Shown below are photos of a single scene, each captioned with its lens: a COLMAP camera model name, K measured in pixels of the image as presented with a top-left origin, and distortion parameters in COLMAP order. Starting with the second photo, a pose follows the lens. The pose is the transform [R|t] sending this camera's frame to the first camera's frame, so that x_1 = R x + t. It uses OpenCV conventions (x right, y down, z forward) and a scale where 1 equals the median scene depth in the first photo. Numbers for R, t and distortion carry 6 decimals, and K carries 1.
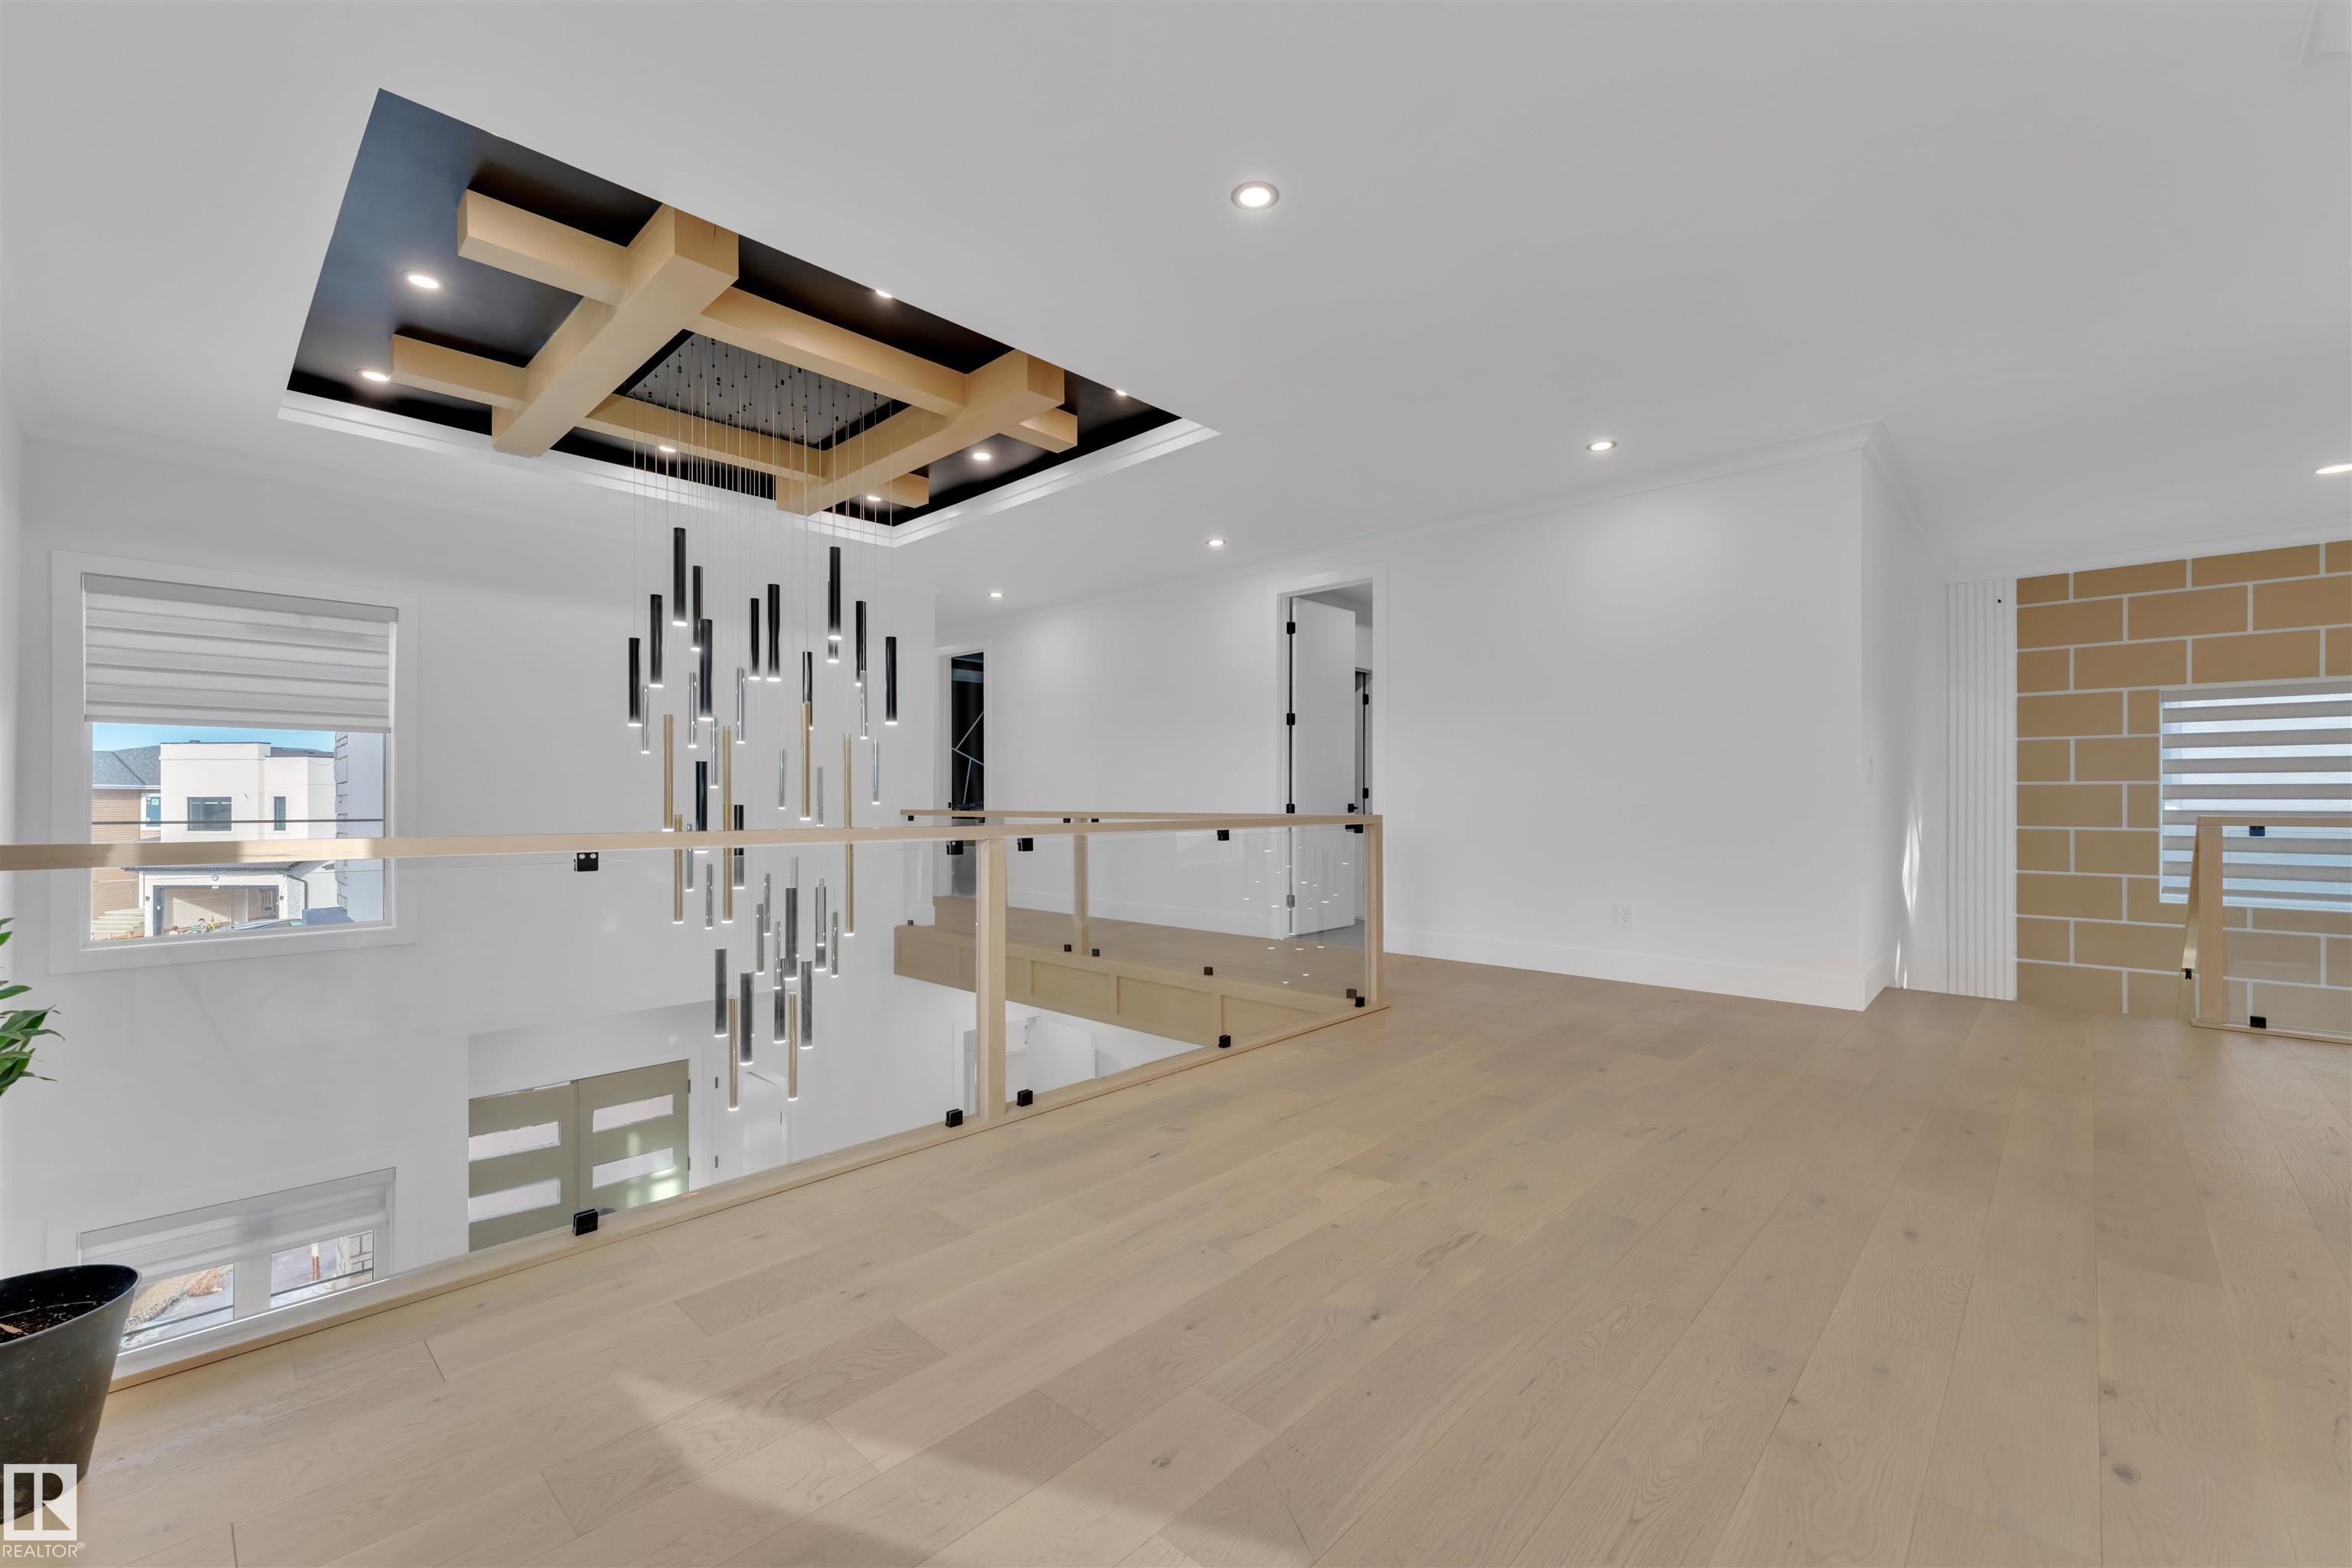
lens RADIAL K [[958.9, 0, 1150.0], [0, 958.9, 800.8], [0, 0, 1]] dist [-0.000453, -0.000460]
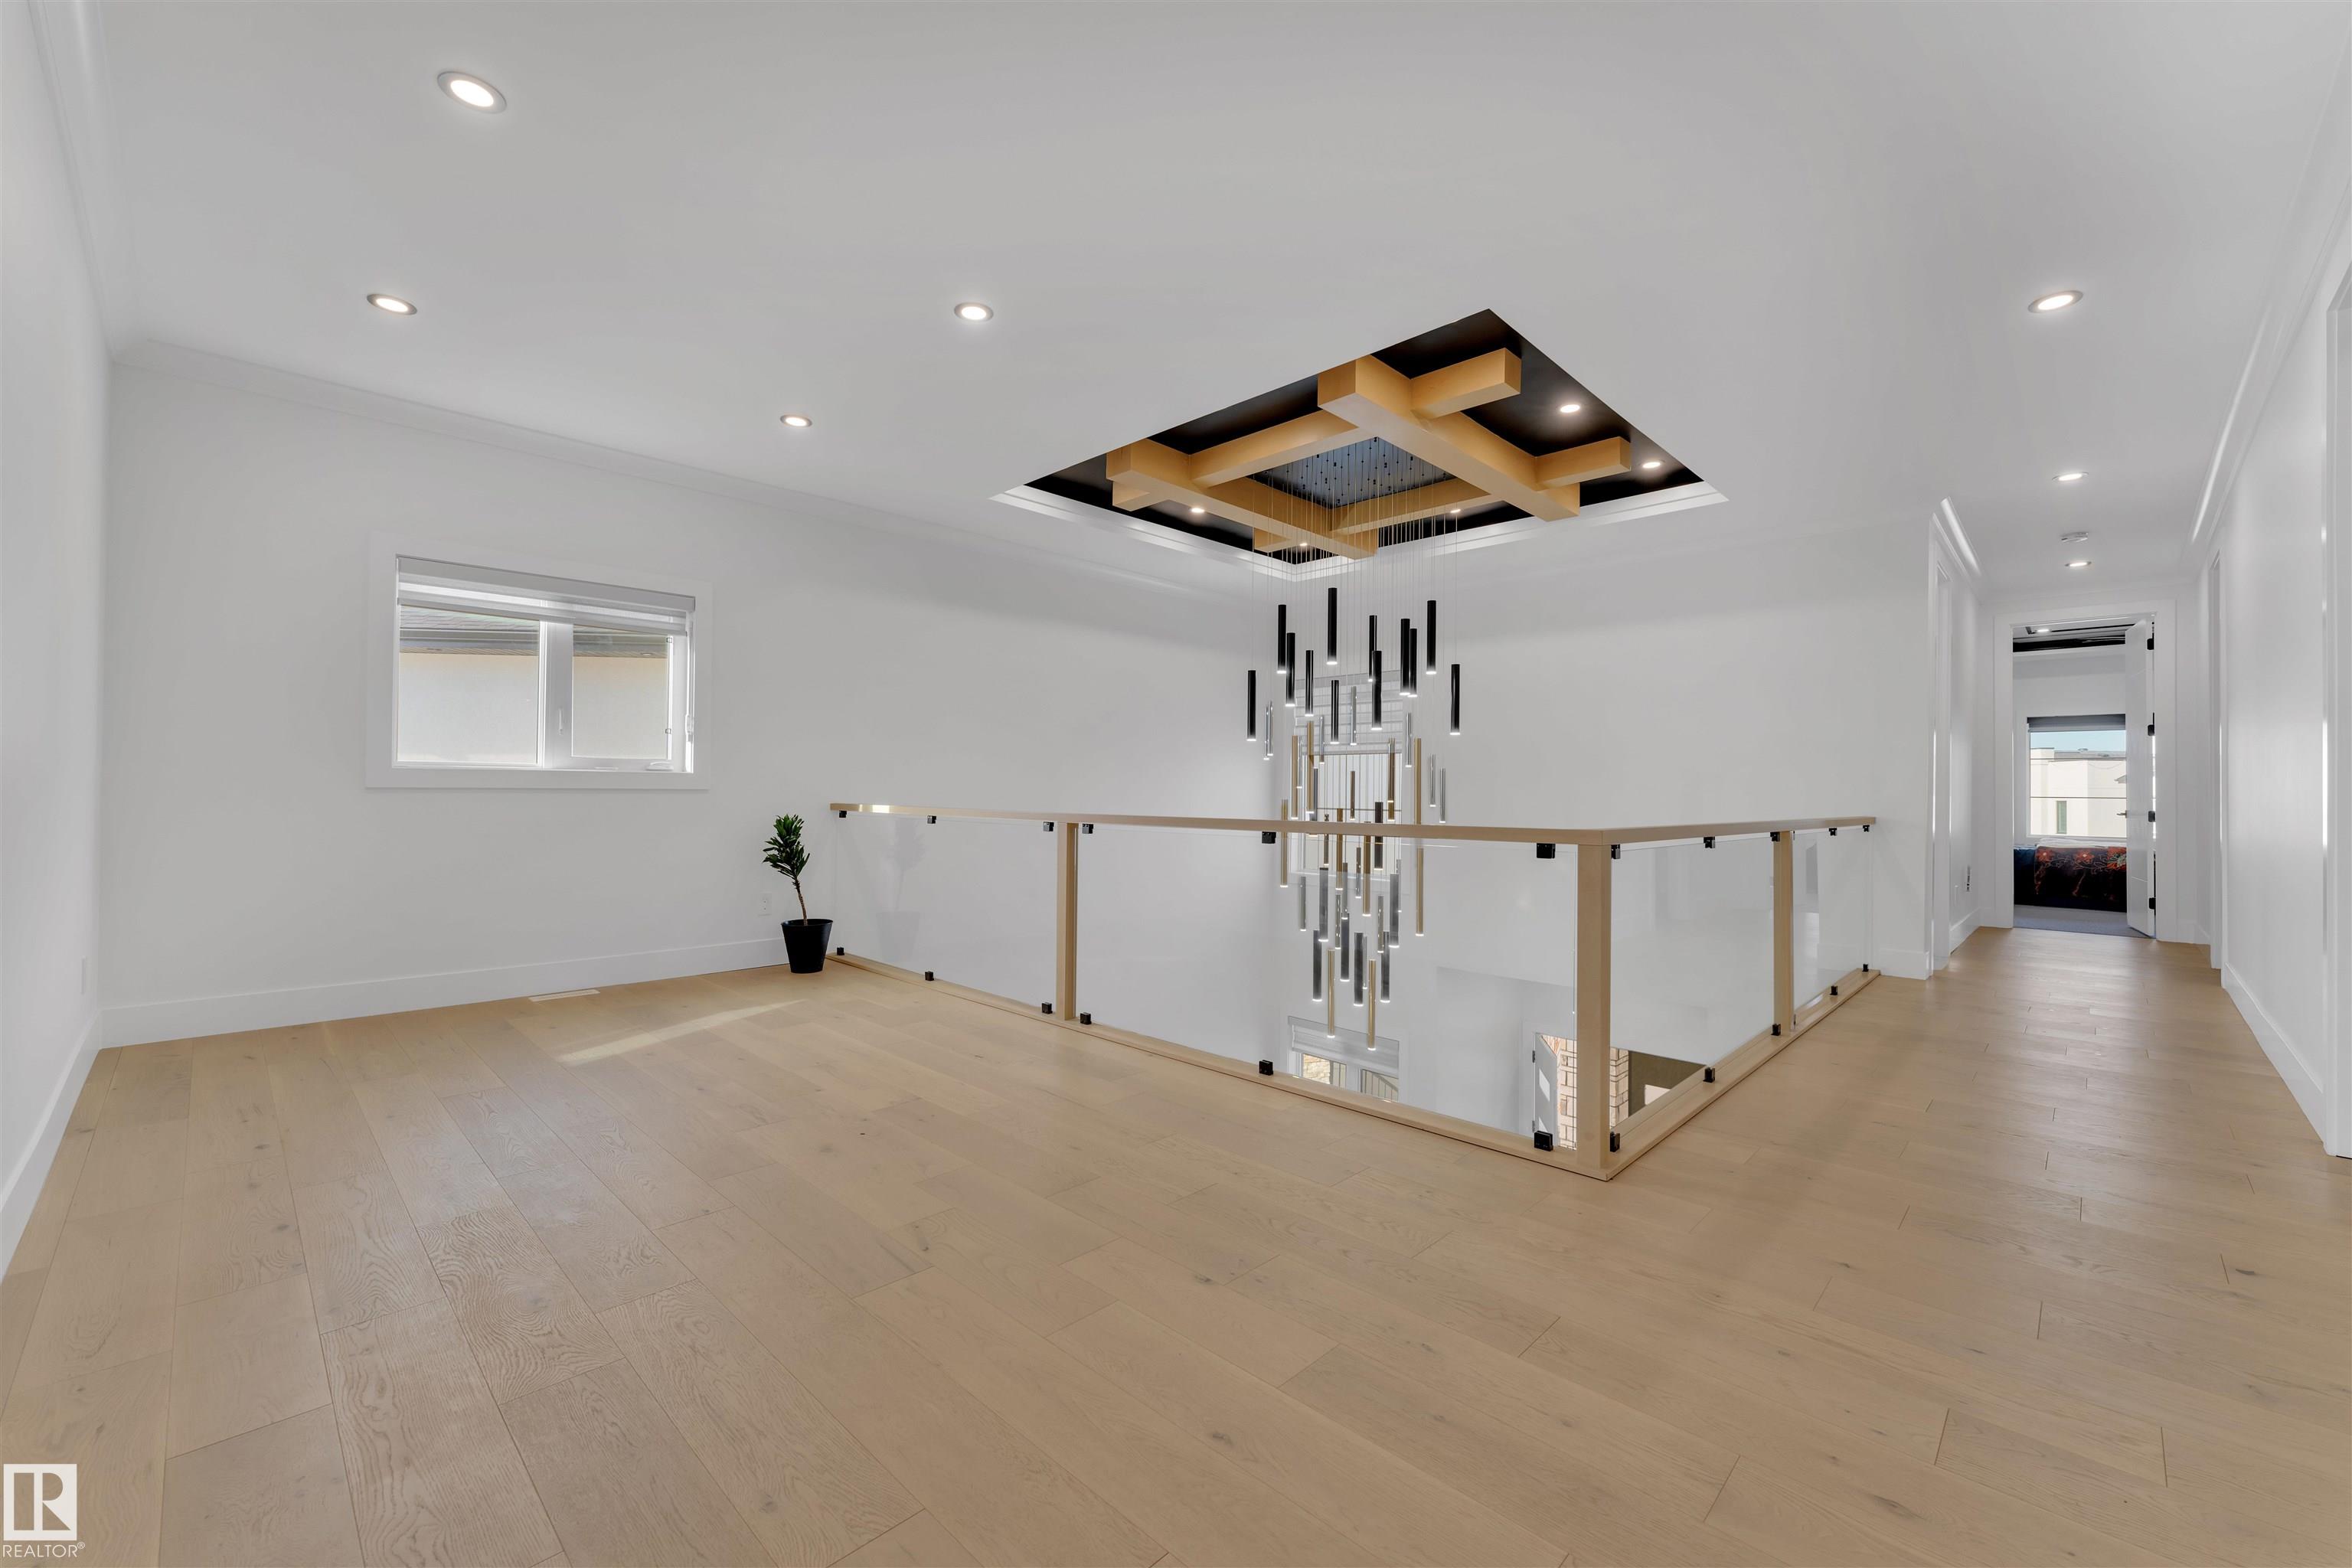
lens RADIAL K [[939.1, 0, 1184.5], [0, 939.1, 786.7], [0, 0, 1]] dist [-0.001068, -0.000258]
pose [[-0.004834, -0.008240, -0.999954, 0.956096], [-0.011652, 0.999899, -0.008184, -0.003348], [0.999920, 0.011612, -0.004929, 0.925576]]
